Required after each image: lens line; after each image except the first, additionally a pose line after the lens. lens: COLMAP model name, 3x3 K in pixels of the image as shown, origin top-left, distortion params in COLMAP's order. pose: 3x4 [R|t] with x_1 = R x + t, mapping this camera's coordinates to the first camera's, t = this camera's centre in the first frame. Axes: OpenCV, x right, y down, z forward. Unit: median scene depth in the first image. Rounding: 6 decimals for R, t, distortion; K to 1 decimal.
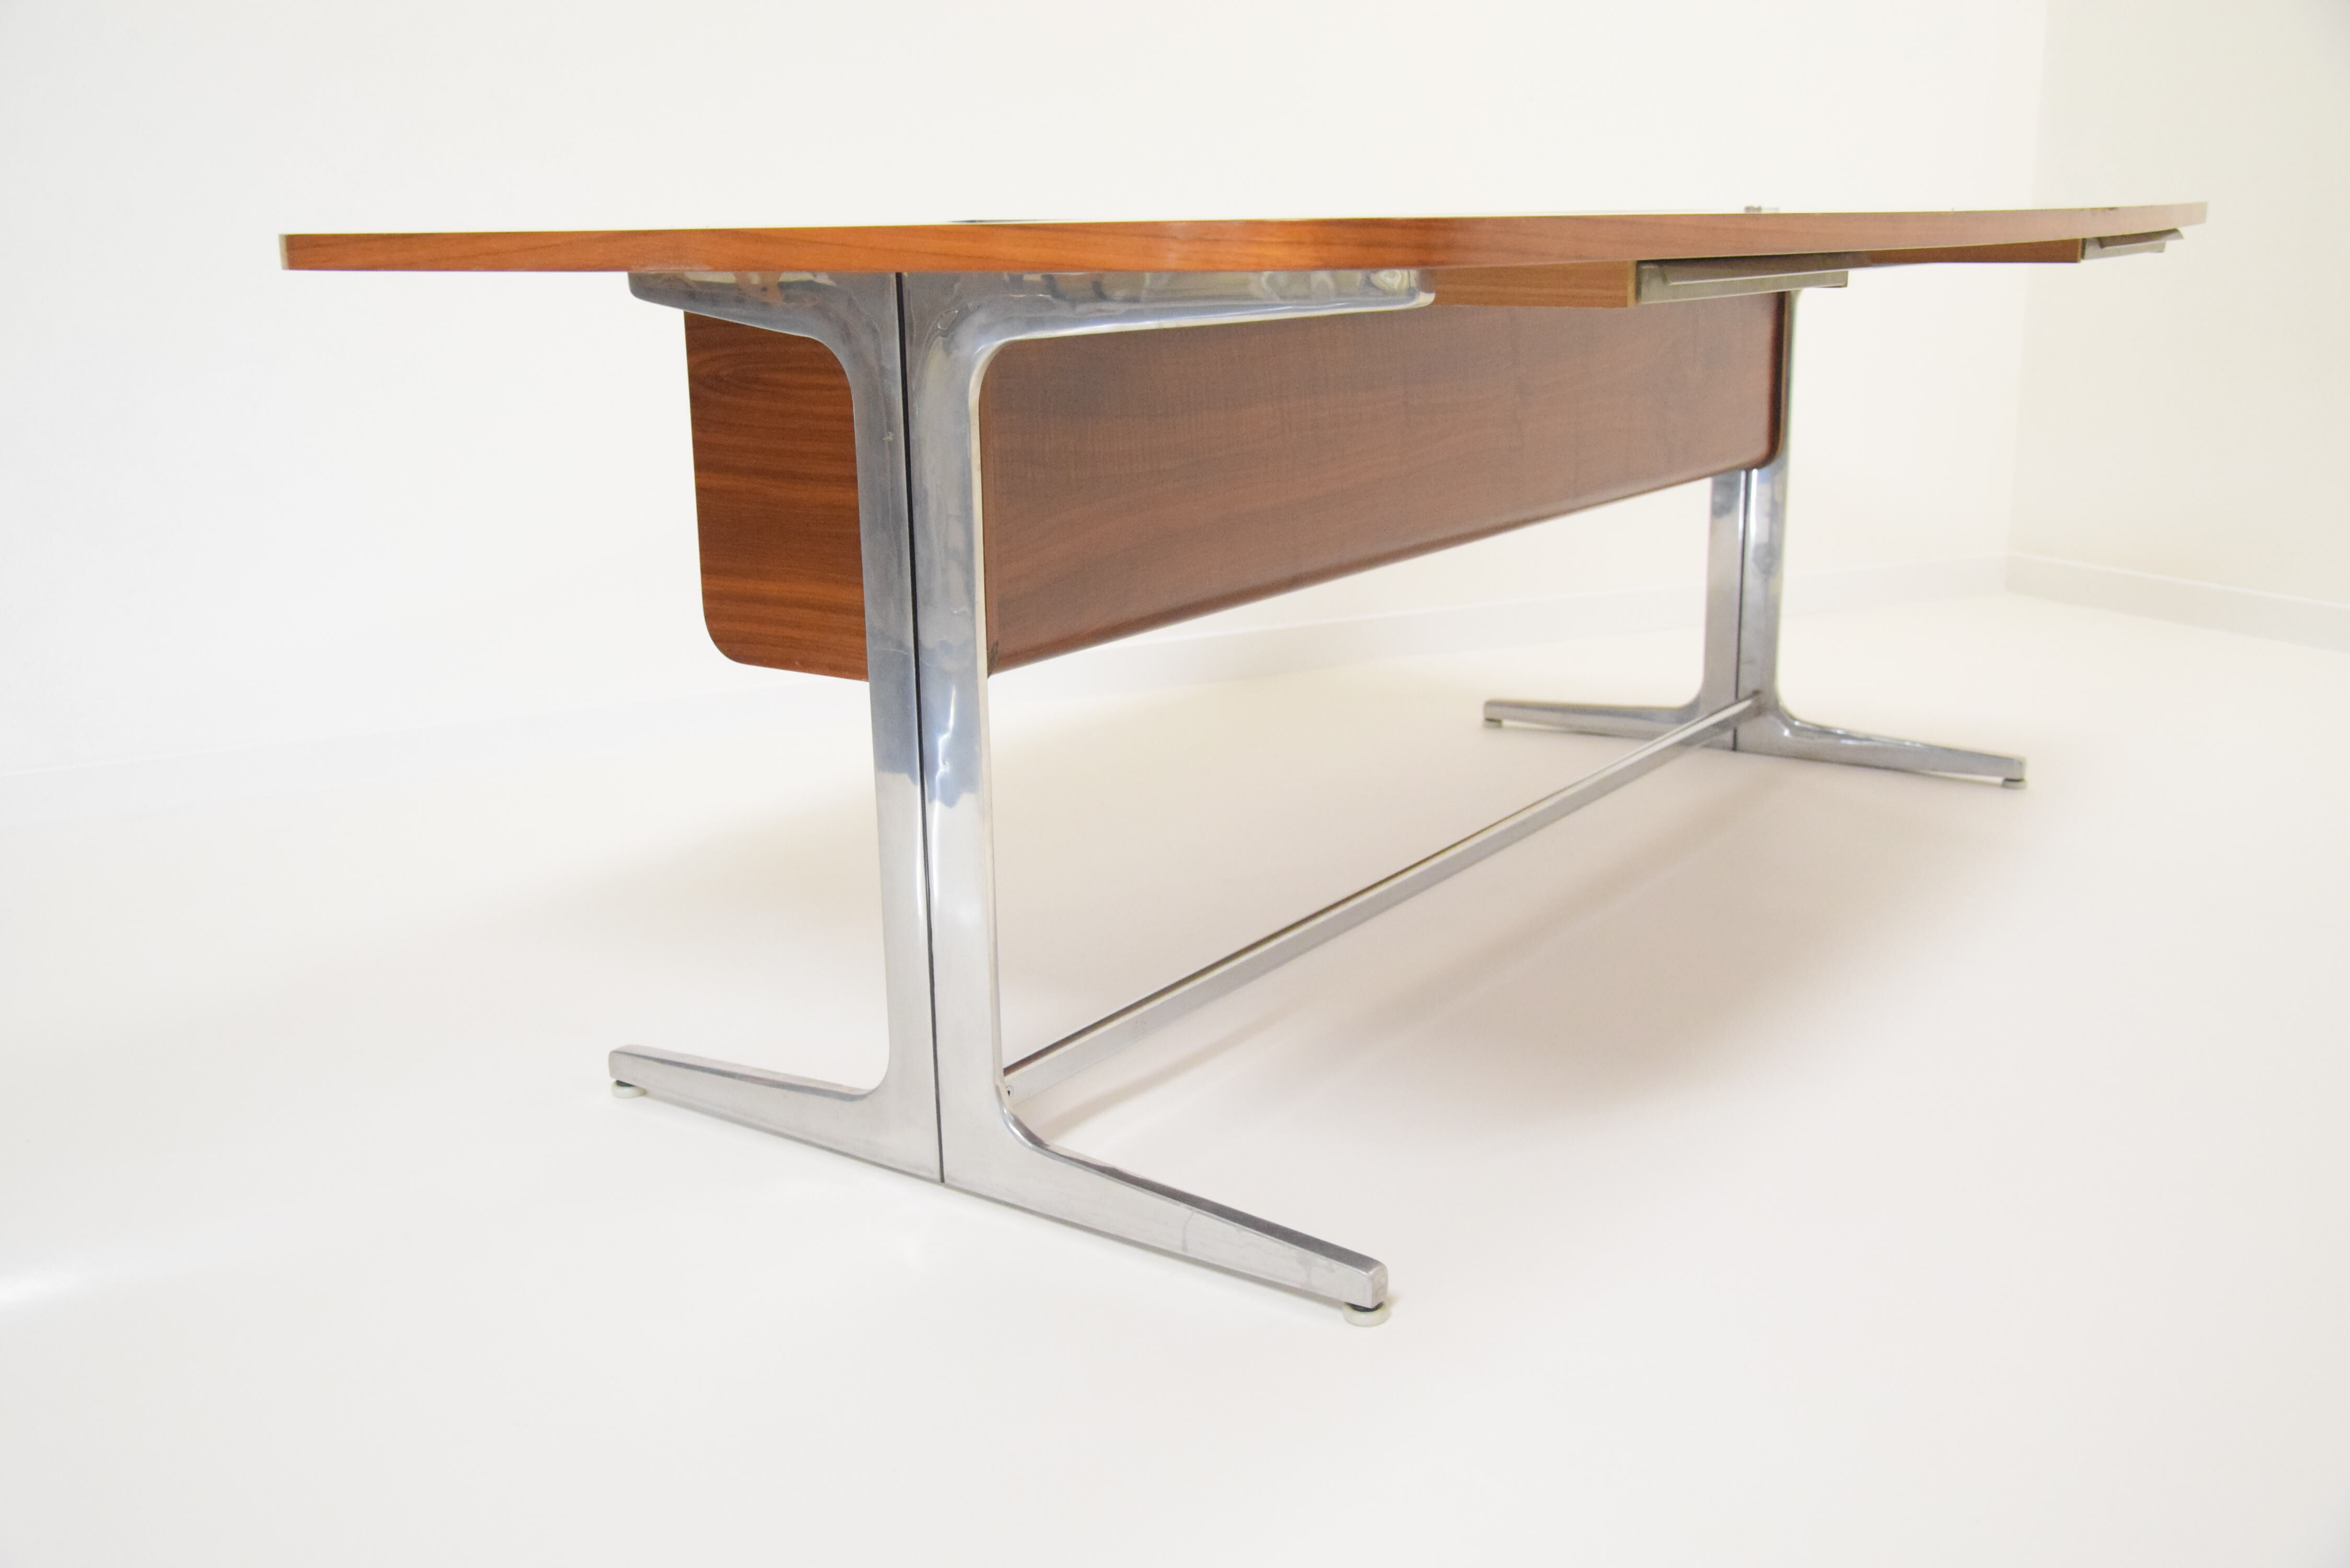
lens RADIAL K [[2211.4, 0, 1222.2], [0, 2211.4, 809.2], [0, 0, 1]] dist [0.123764, 0.000000]
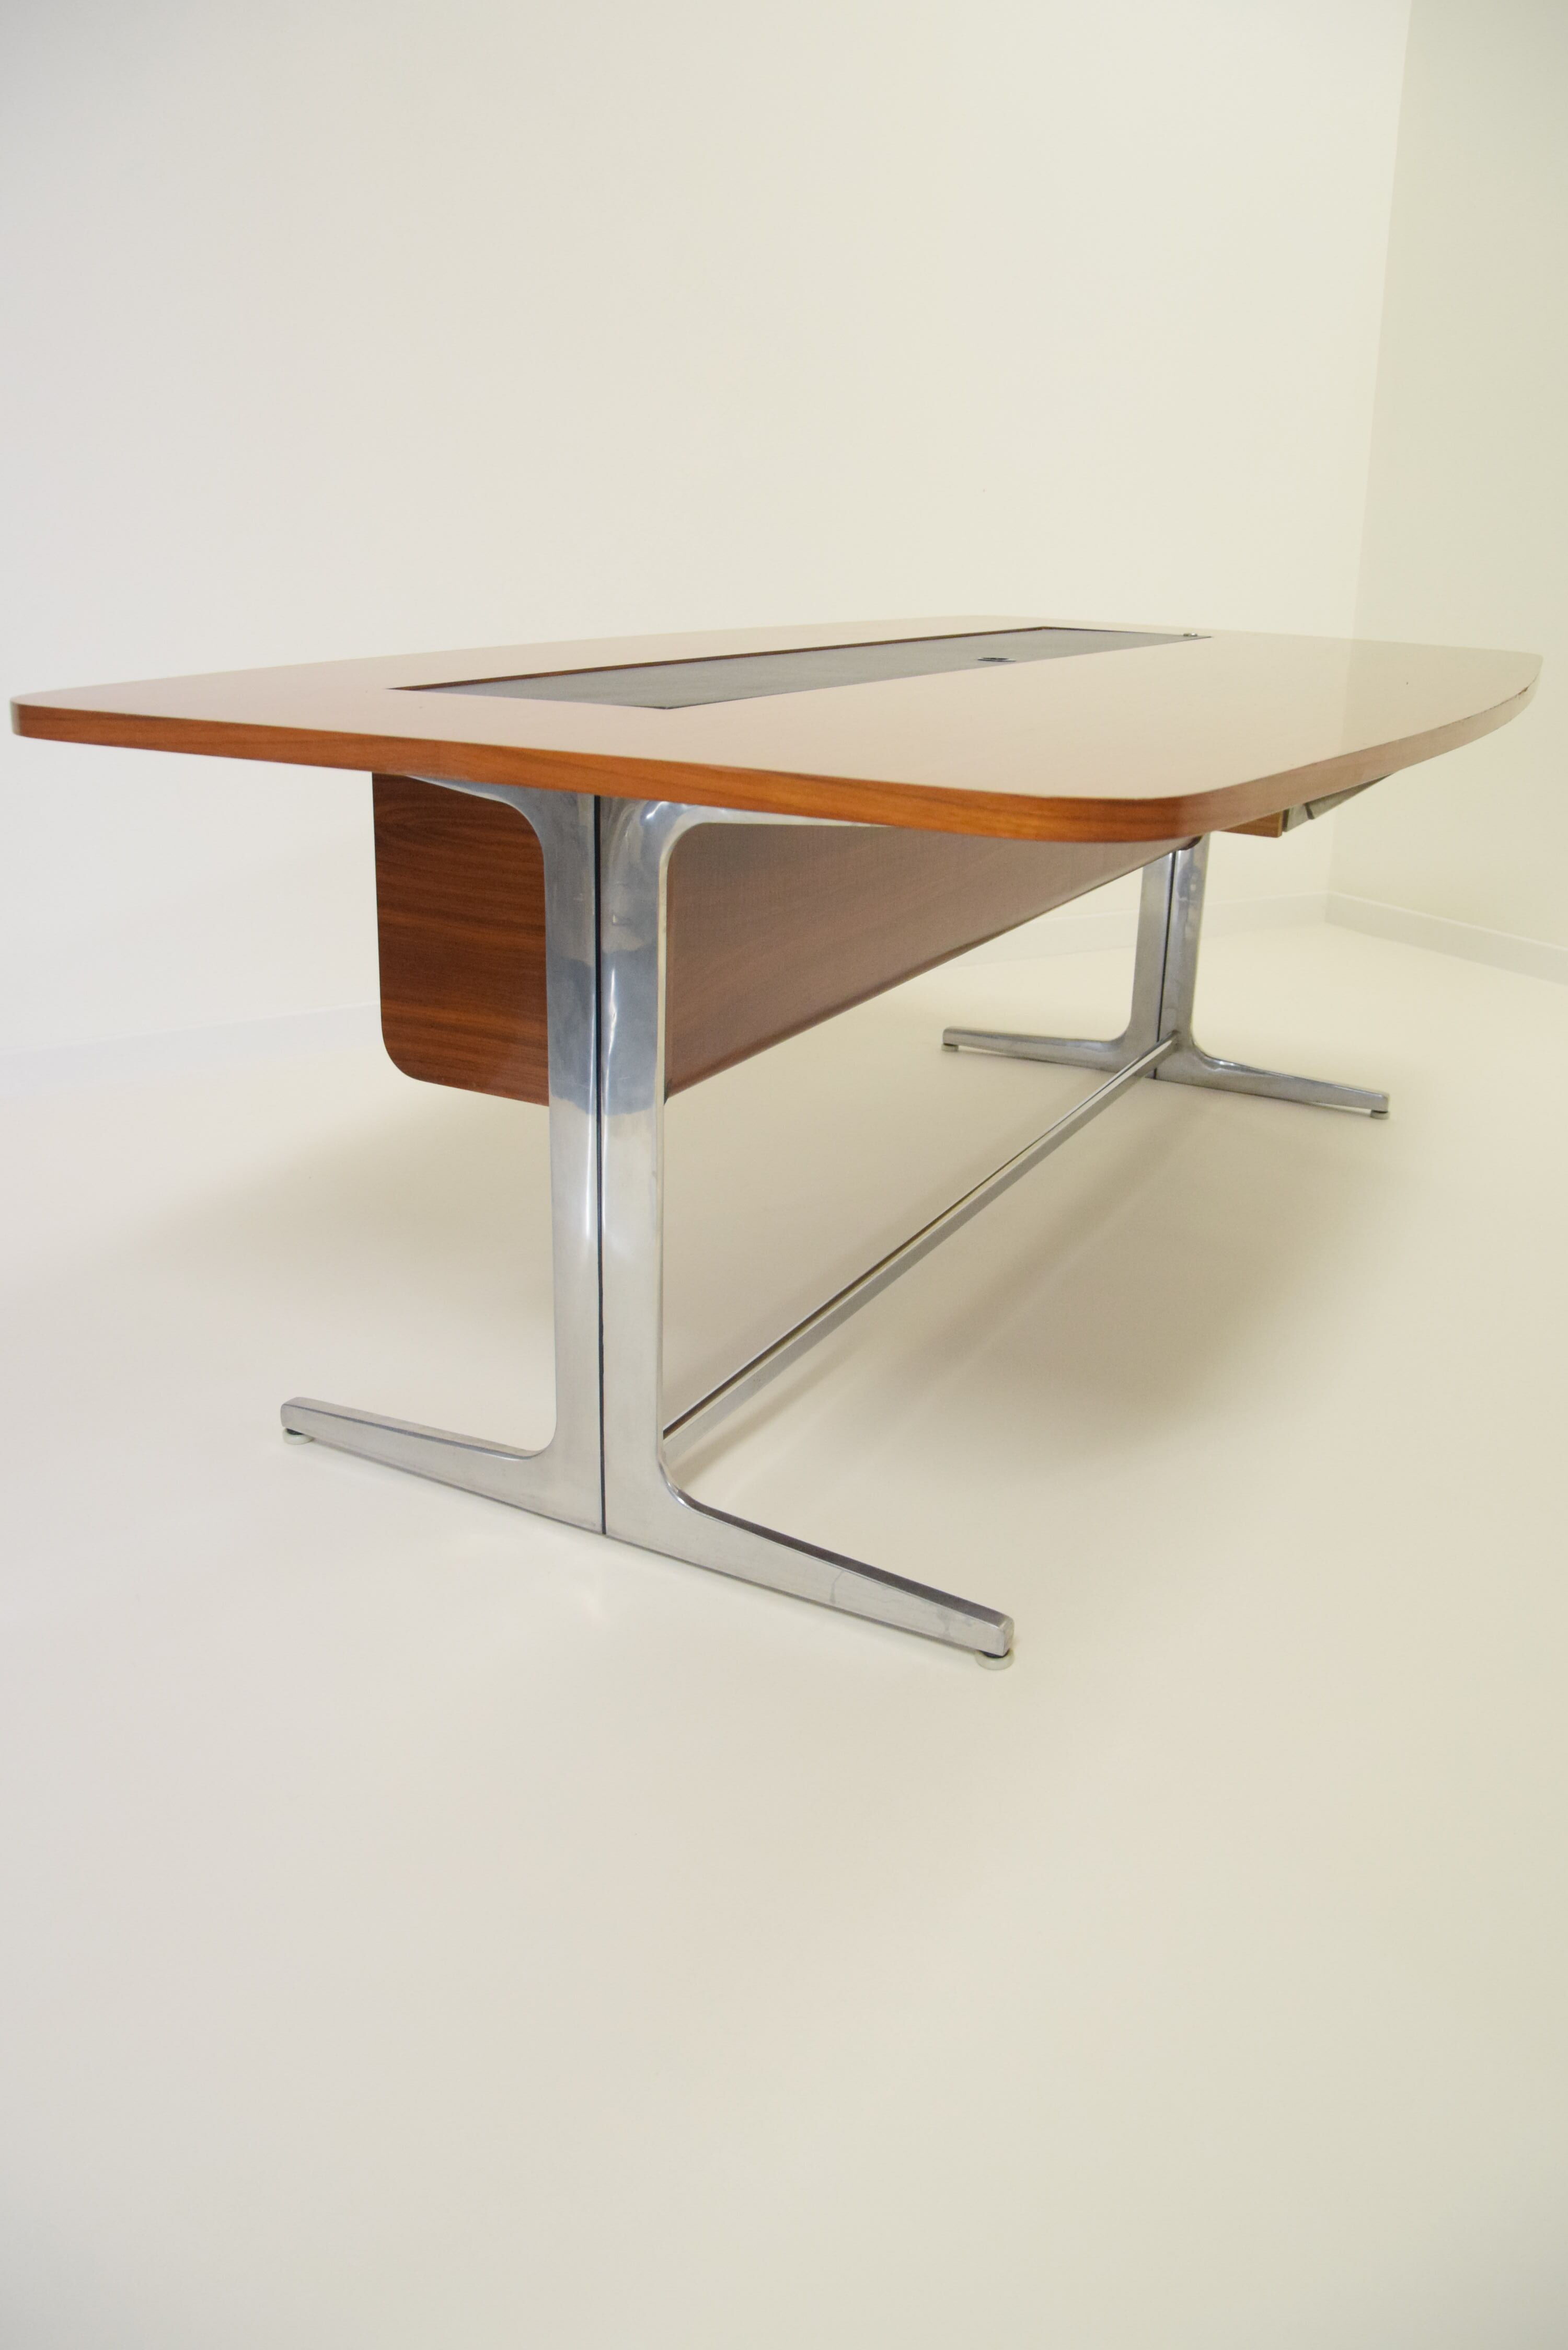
lens RADIAL K [[1845.2, 0, 810.5], [0, 1845.2, 1176.3], [0, 0, 1]] dist [0.006371, 0.007133]
pose [[0.991533, -0.000402, 0.129854, -0.141137], [-0.011217, 0.995992, 0.088731, -0.101427], [-0.129369, -0.089436, 0.987555, 0.056073]]
